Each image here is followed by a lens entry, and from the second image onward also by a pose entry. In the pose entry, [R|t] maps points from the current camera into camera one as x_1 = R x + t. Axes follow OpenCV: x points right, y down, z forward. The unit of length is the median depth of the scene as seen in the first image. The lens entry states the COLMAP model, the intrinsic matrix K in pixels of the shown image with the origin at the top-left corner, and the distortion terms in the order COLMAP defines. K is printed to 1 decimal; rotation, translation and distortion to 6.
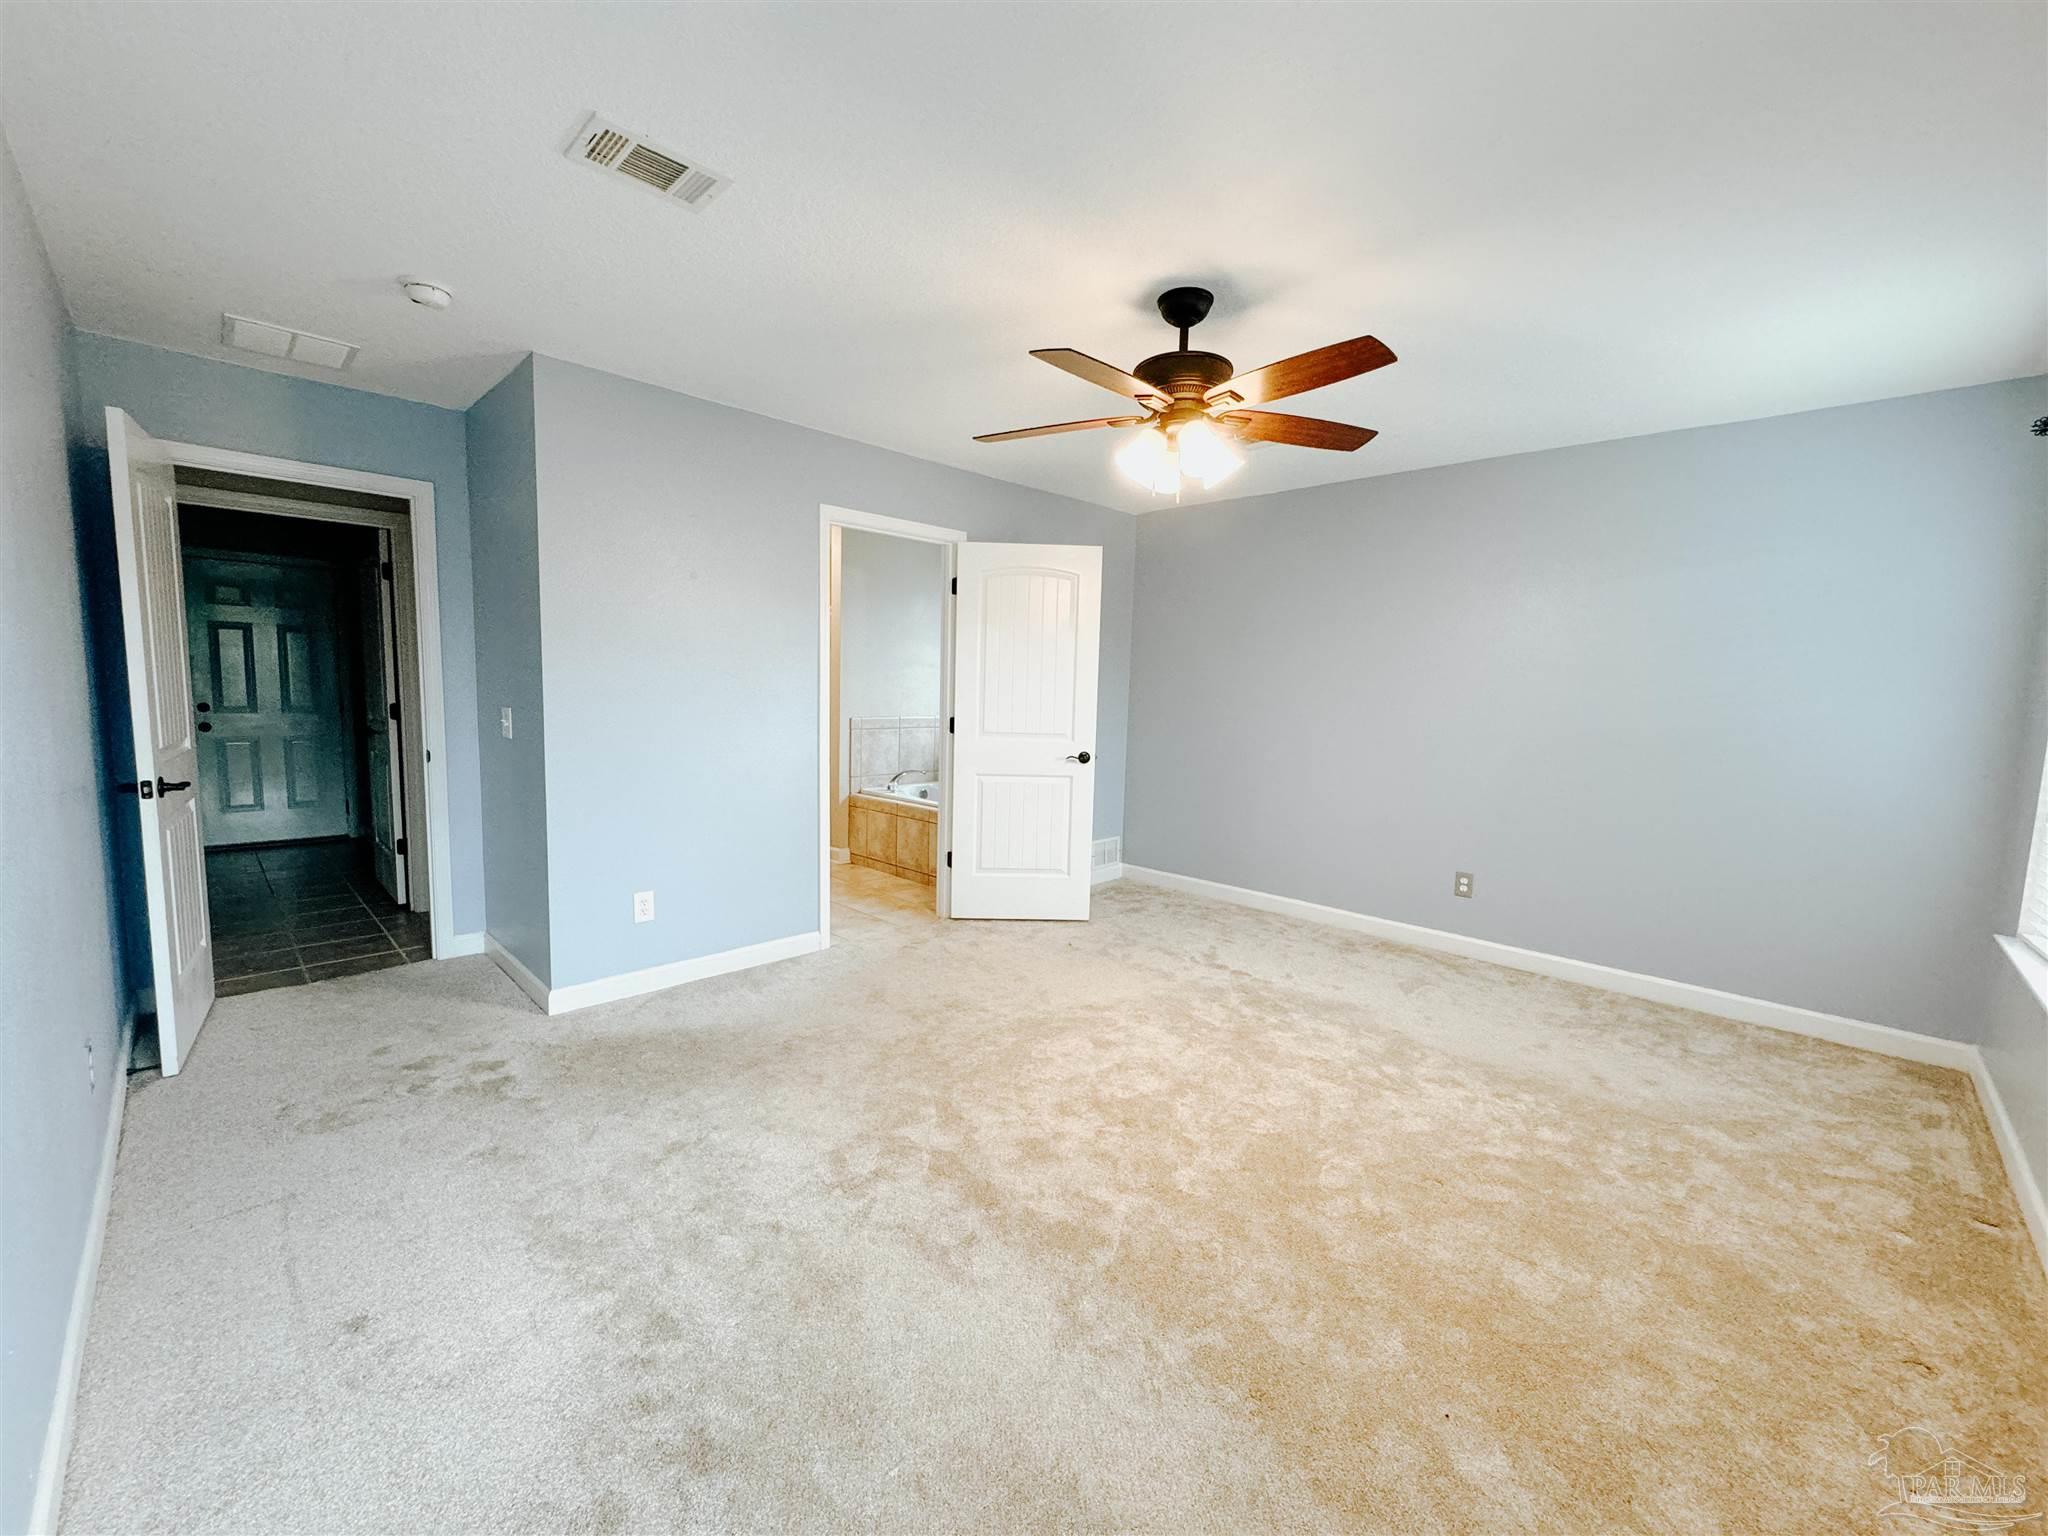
lens RADIAL K [[819.9, 0, 1024.0], [0, 819.9, 768.0], [0, 0, 1]] dist [-0.001735, -0.000046]
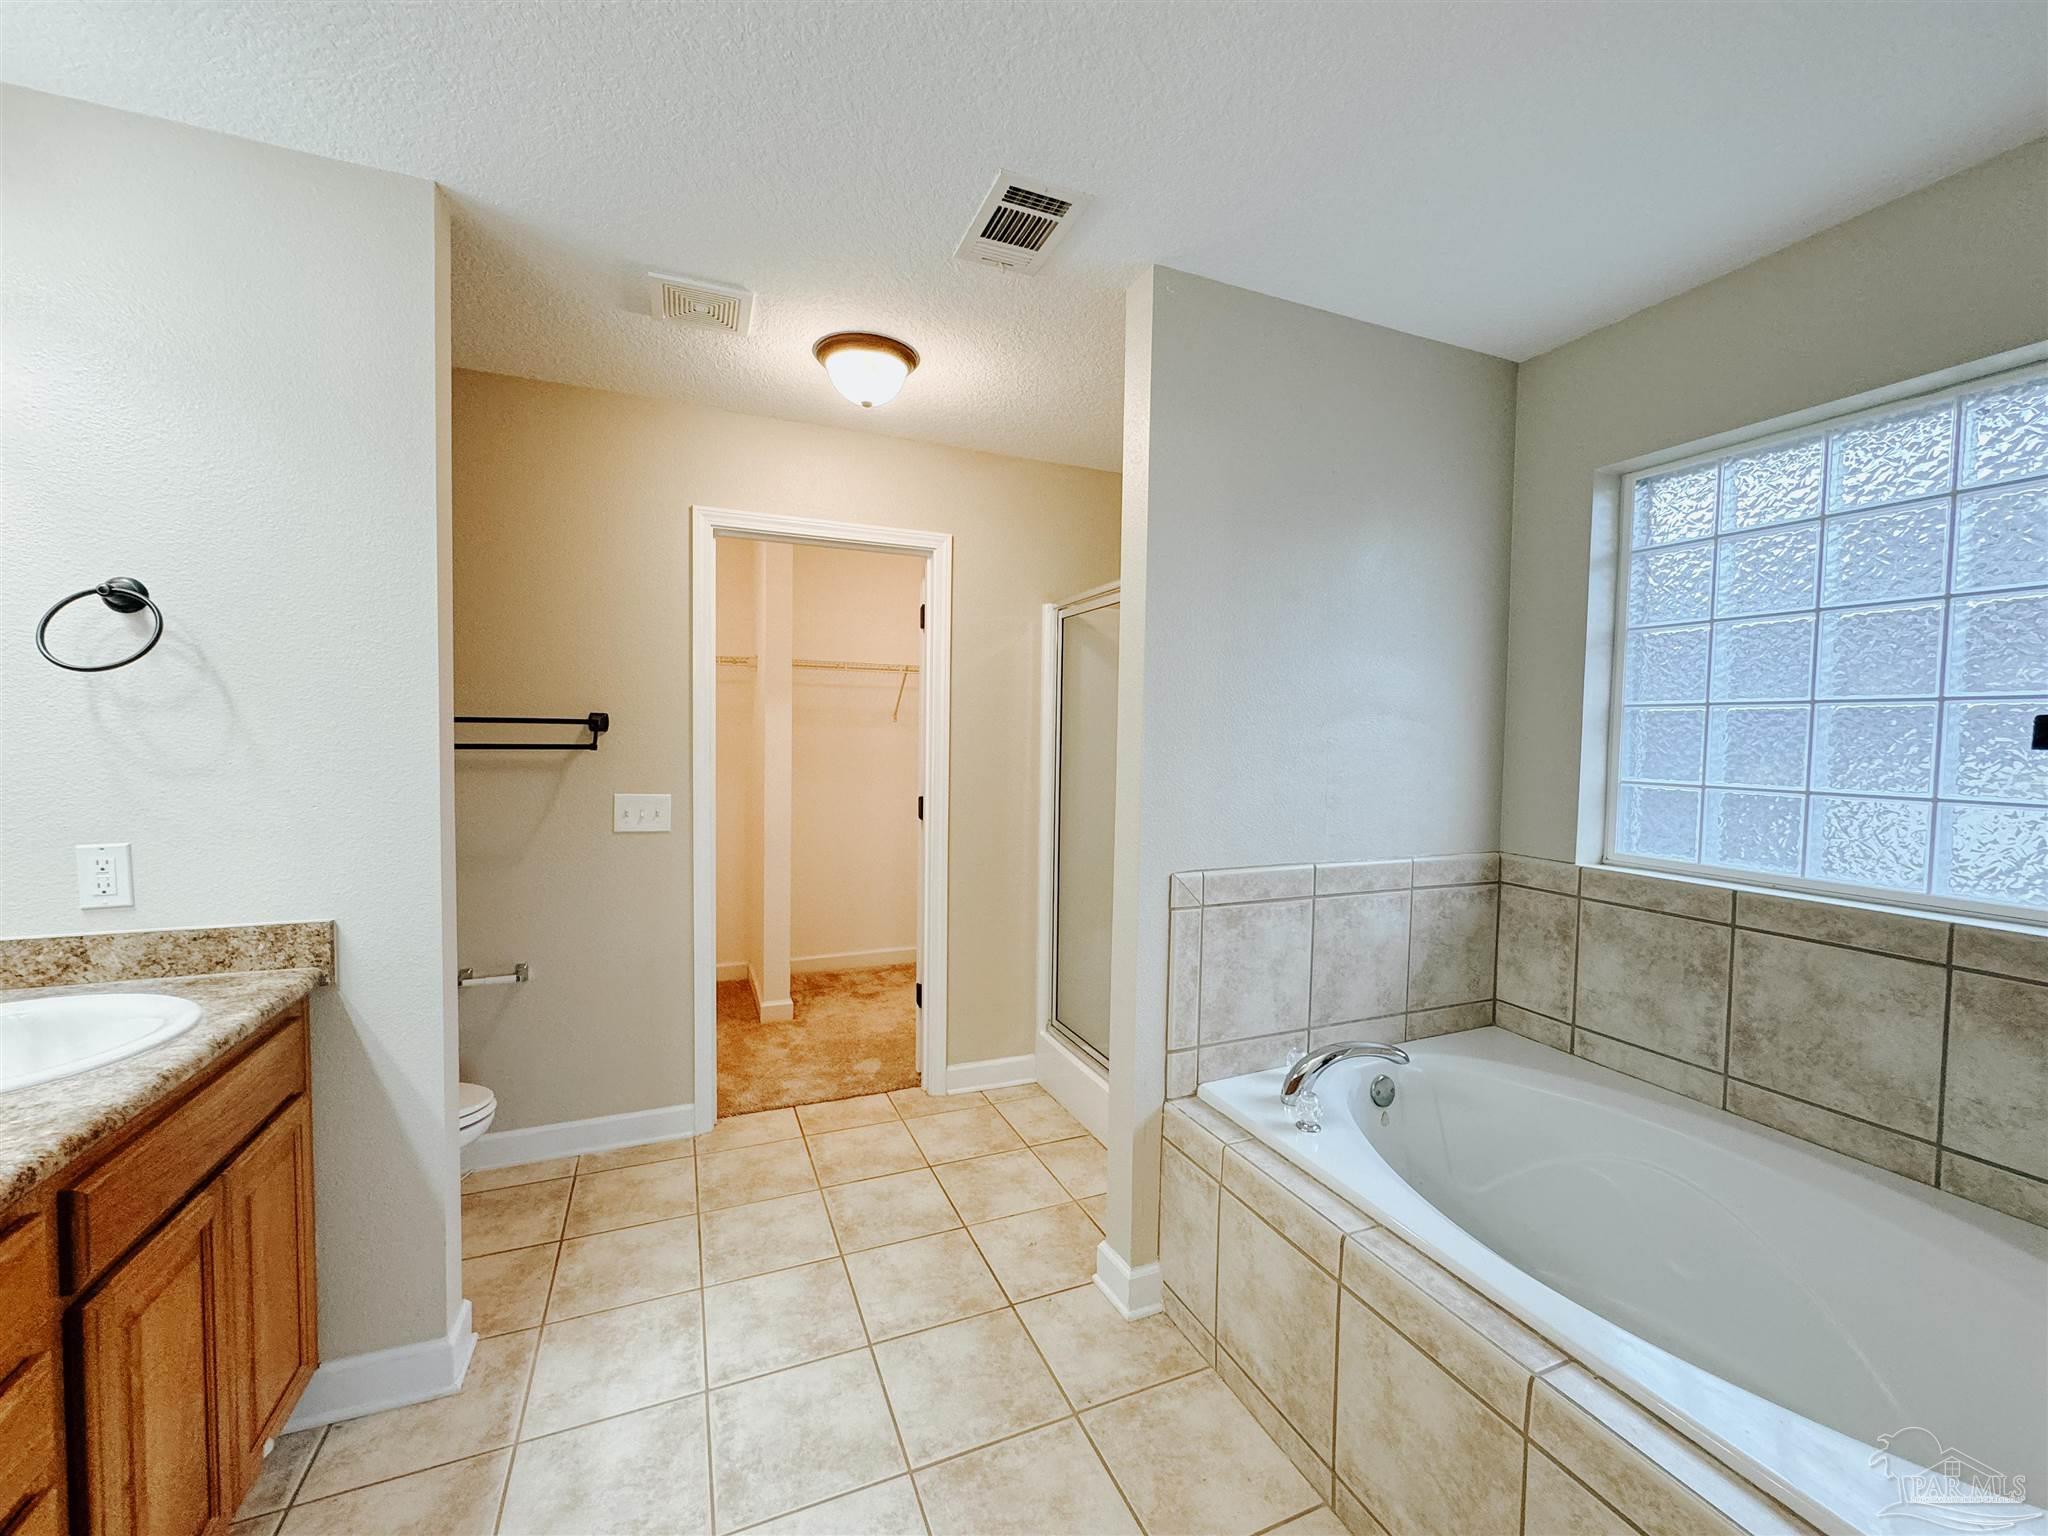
lens RADIAL K [[818.1, 0, 1024.0], [0, 818.1, 768.0], [0, 0, 1]] dist [-0.000689, 0.000379]
pose [[0.924302, 0.001801, -0.381657, -0.189708], [-0.027649, 0.997677, -0.062254, -0.111158], [0.380659, 0.068094, 0.922205, 0.904239]]
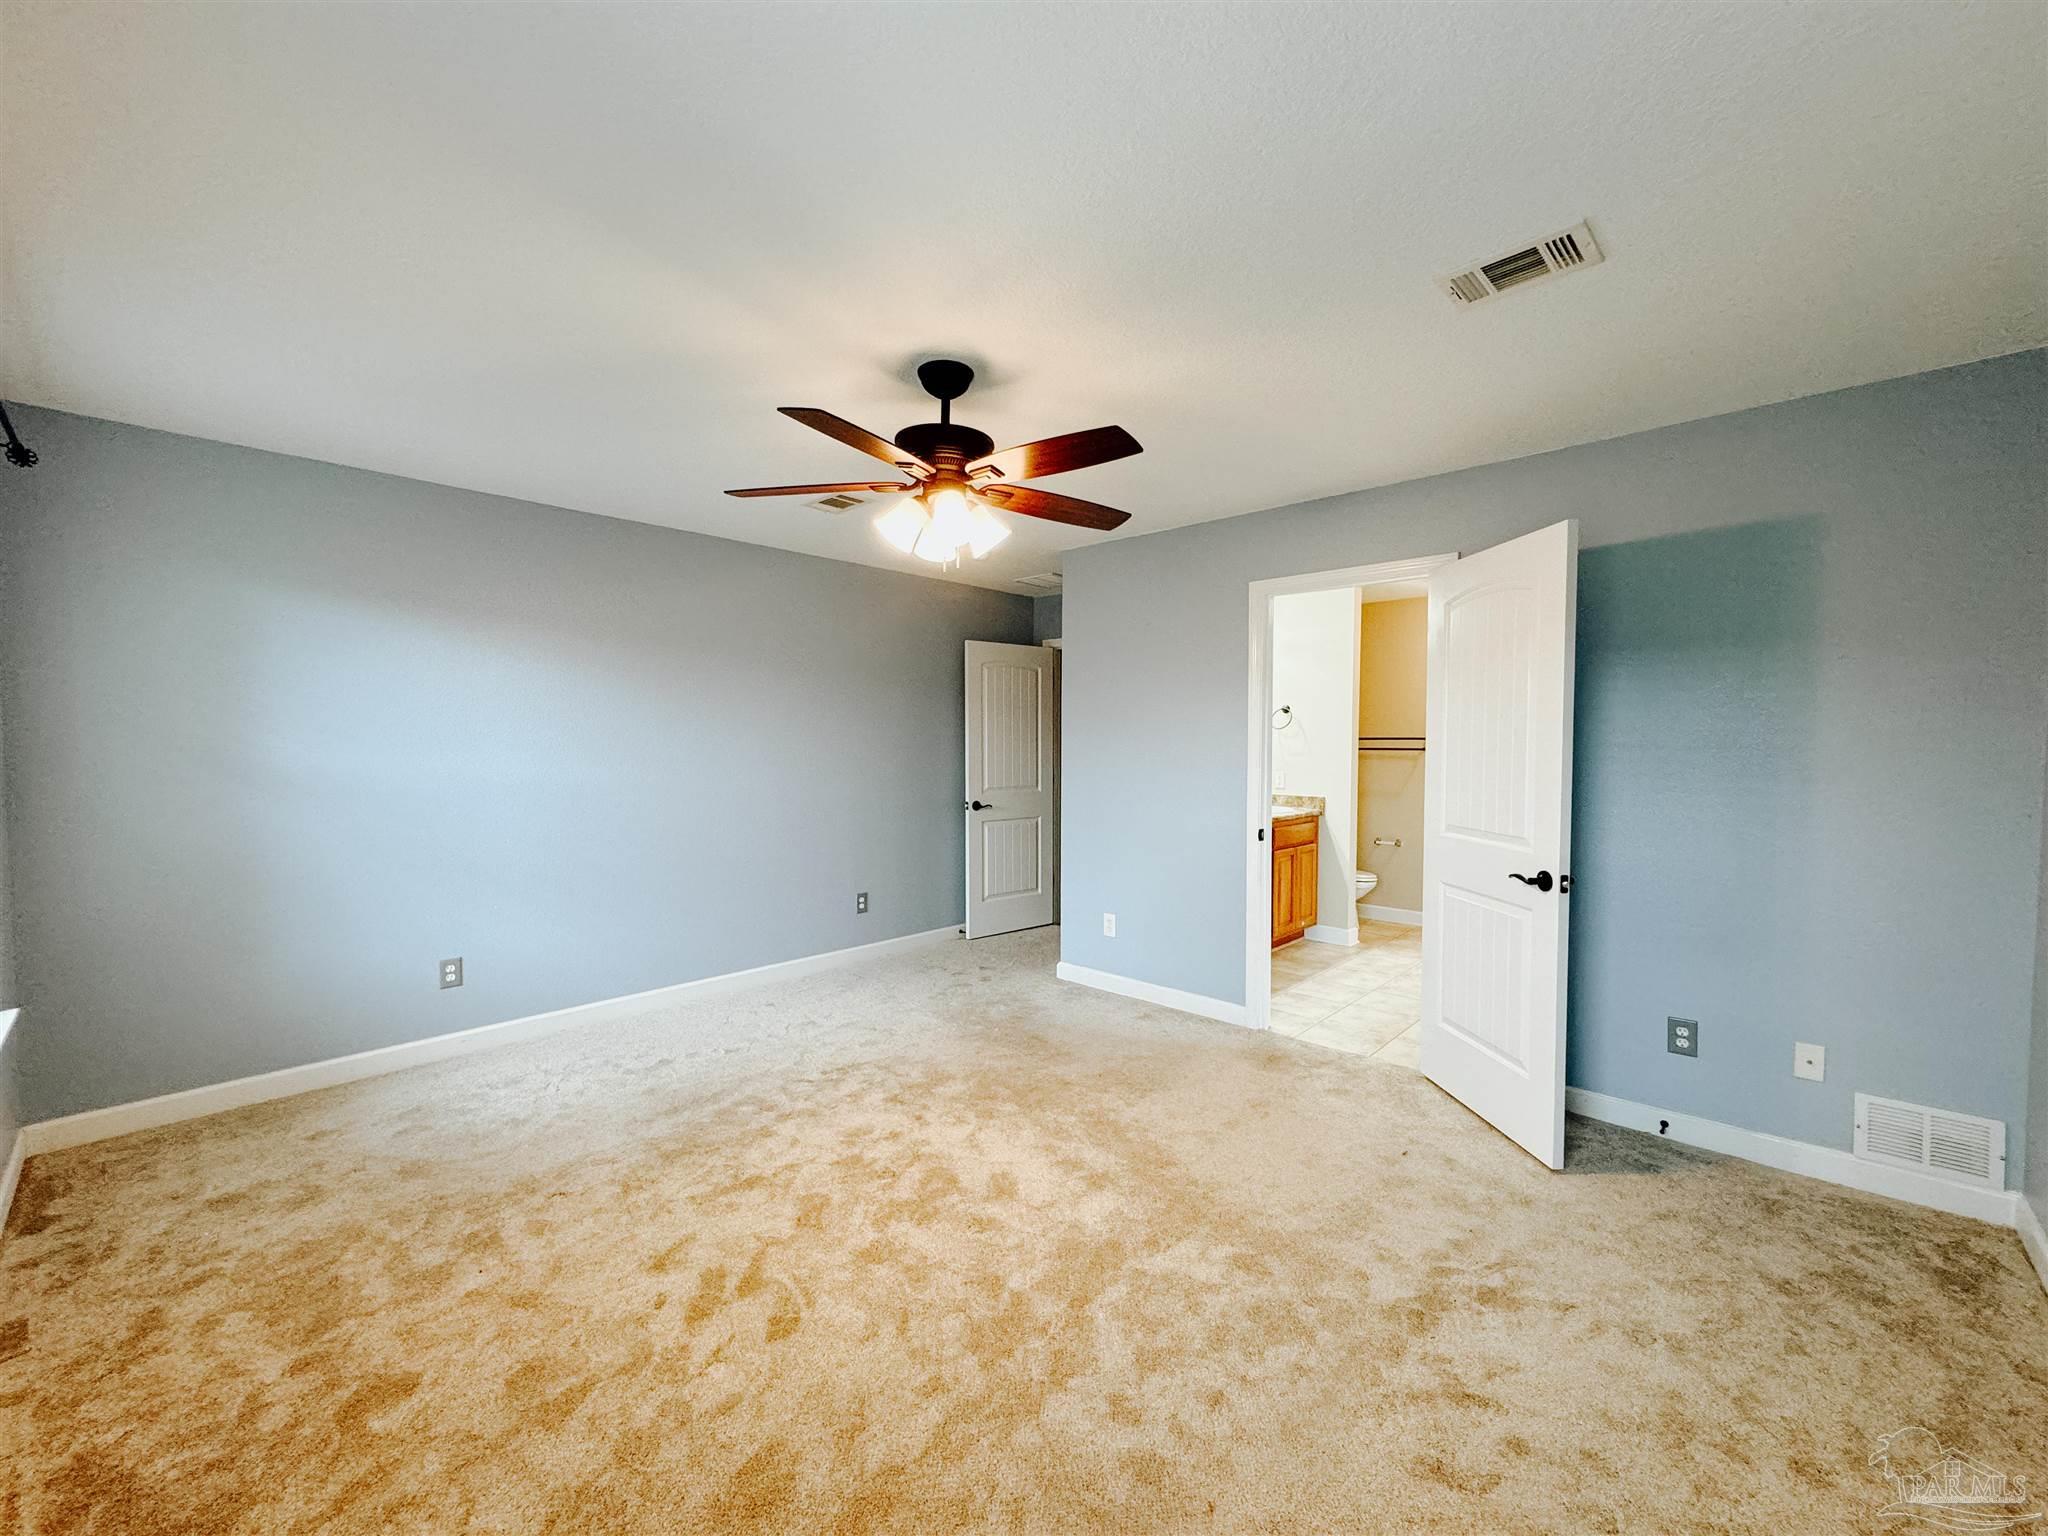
lens RADIAL K [[819.9, 0, 1024.0], [0, 819.9, 768.0], [0, 0, 1]] dist [-0.001735, -0.000046]
pose [[0.022250, 0.005857, -0.999735, 0.667081], [-0.104239, 0.994546, 0.003506, -0.057630], [0.994303, 0.104134, 0.022739, 0.622916]]
